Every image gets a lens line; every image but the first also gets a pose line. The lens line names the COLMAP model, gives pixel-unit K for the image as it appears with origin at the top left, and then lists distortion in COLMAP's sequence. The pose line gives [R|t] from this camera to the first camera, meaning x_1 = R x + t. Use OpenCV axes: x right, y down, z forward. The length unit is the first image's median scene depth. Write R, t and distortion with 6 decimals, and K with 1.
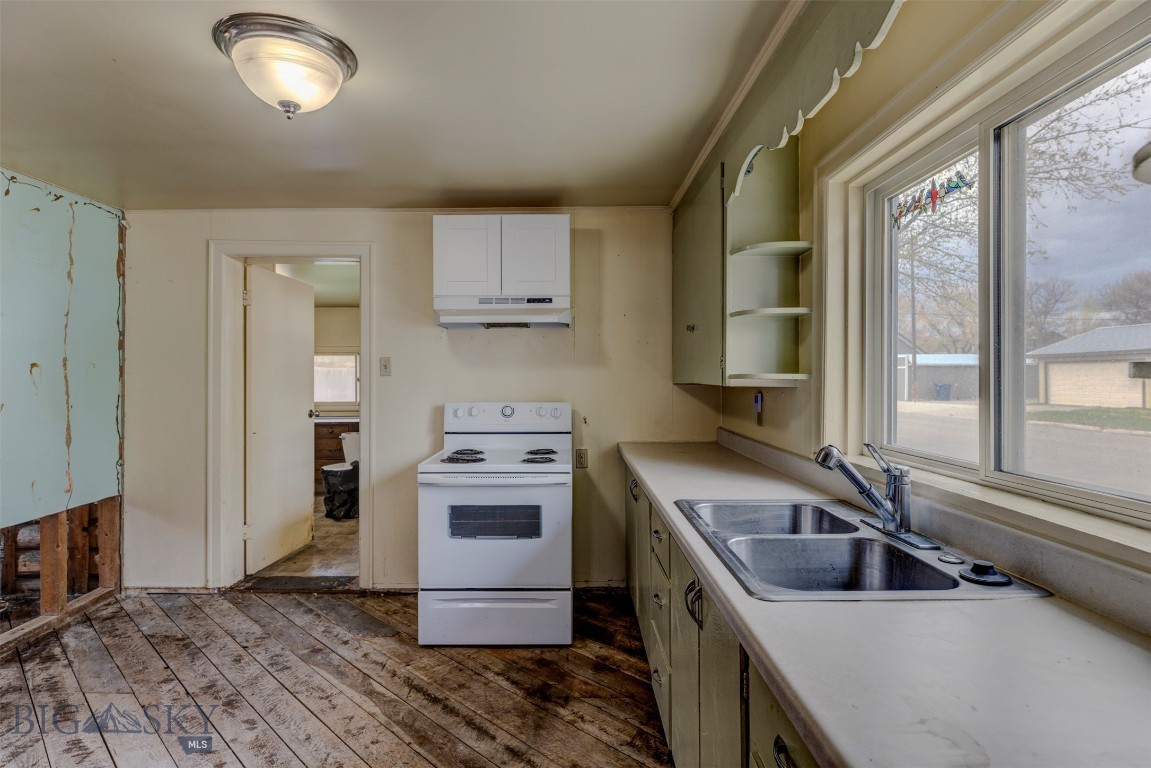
lens RADIAL K [[560.3, 0, 564.5], [0, 560.3, 384.8], [0, 0, 1]] dist [0.014904, -0.000117]
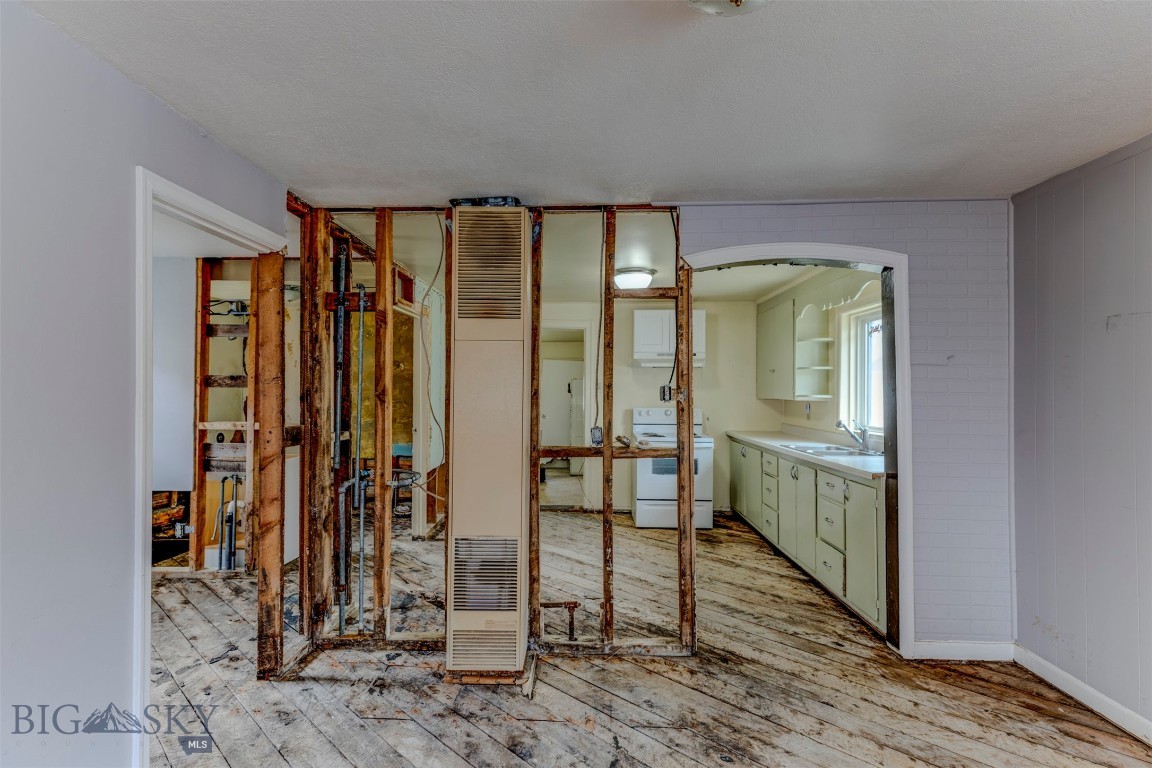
lens RADIAL K [[560.8, 0, 573.1], [0, 560.8, 384.2], [0, 0, 1]] dist [0.014904, -0.000117]
pose [[0.999877, 0.007693, -0.013670, -0.463024], [-0.008040, 0.999641, -0.025547, 0.002368], [0.013469, 0.025653, 0.999580, -1.020749]]
